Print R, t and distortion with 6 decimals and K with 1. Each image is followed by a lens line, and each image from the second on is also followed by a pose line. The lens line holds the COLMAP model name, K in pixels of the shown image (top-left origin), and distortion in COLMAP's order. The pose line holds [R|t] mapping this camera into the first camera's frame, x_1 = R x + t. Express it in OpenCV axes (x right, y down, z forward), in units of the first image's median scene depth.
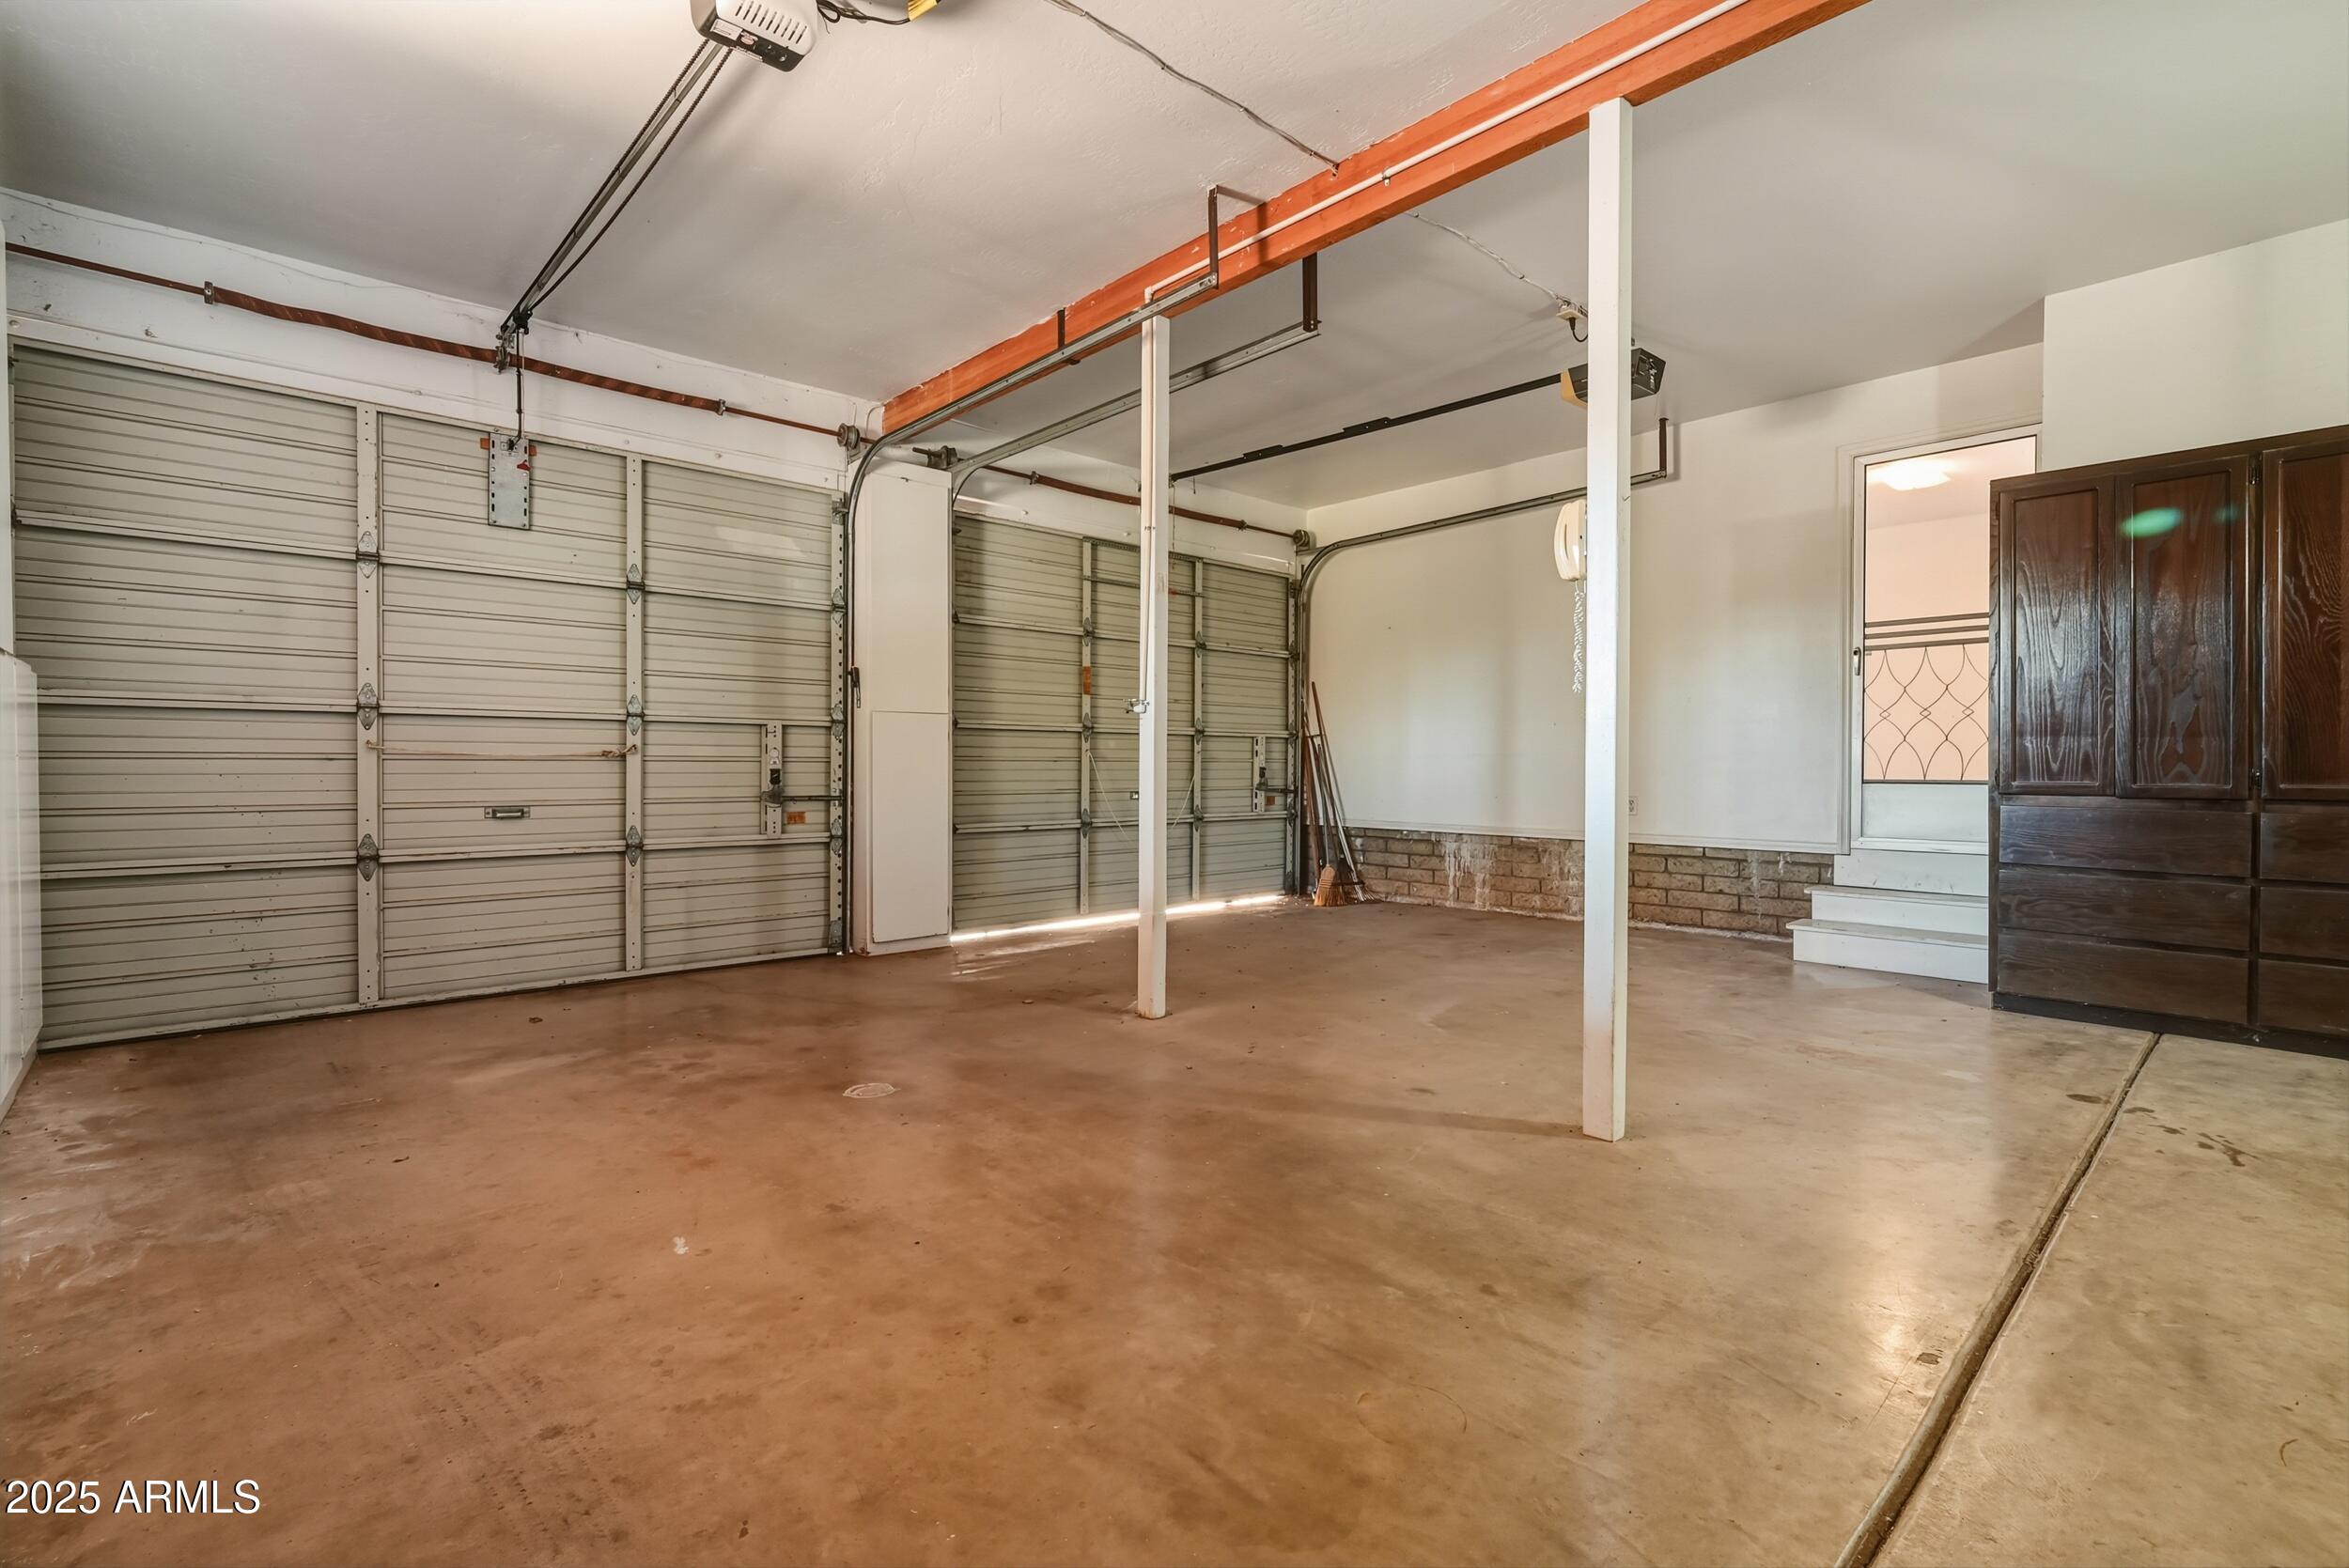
lens RADIAL K [[1067.6, 0, 1187.4], [0, 1067.6, 778.4], [0, 0, 1]] dist [0.000550, -0.000363]
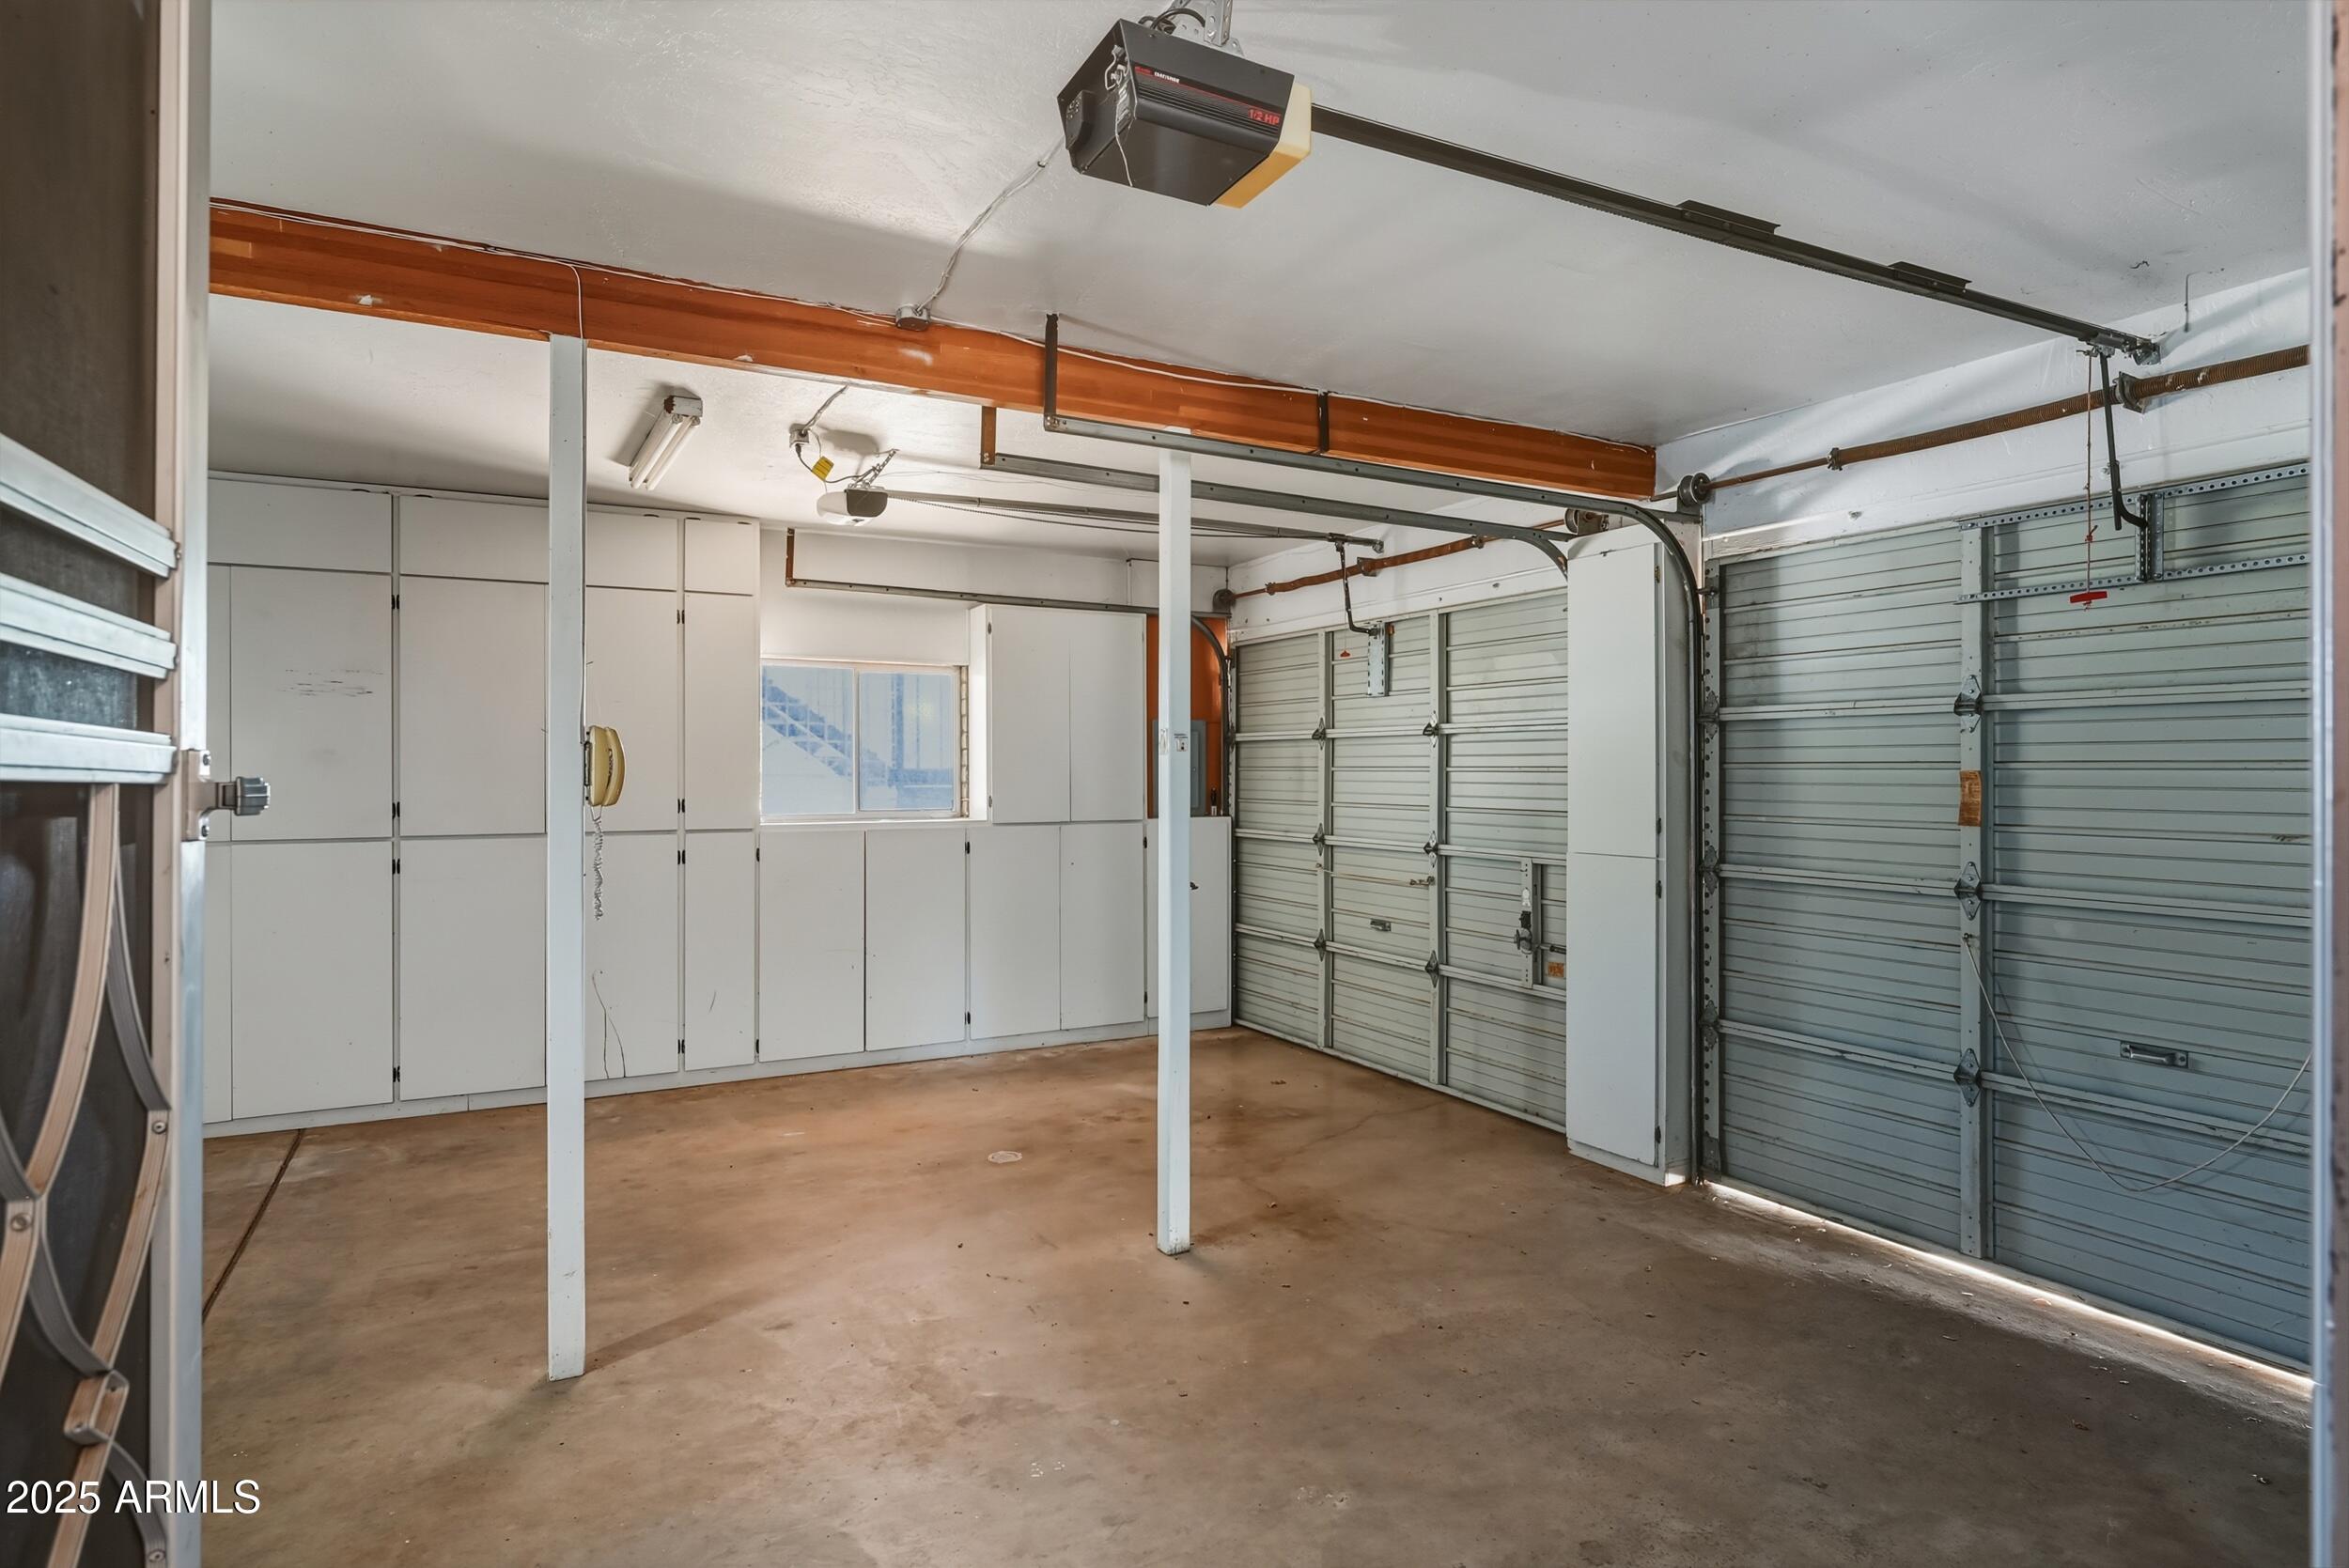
lens RADIAL K [[1286.0, 0, 1176.7], [0, 1286.0, 773.2], [0, 0, 1]] dist [0.003761, -0.000822]
pose [[-0.261165, -0.000222, -0.965294, 3.137545], [-0.014396, 0.999890, 0.003665, -0.527162], [0.965187, 0.014853, -0.261140, 4.155709]]
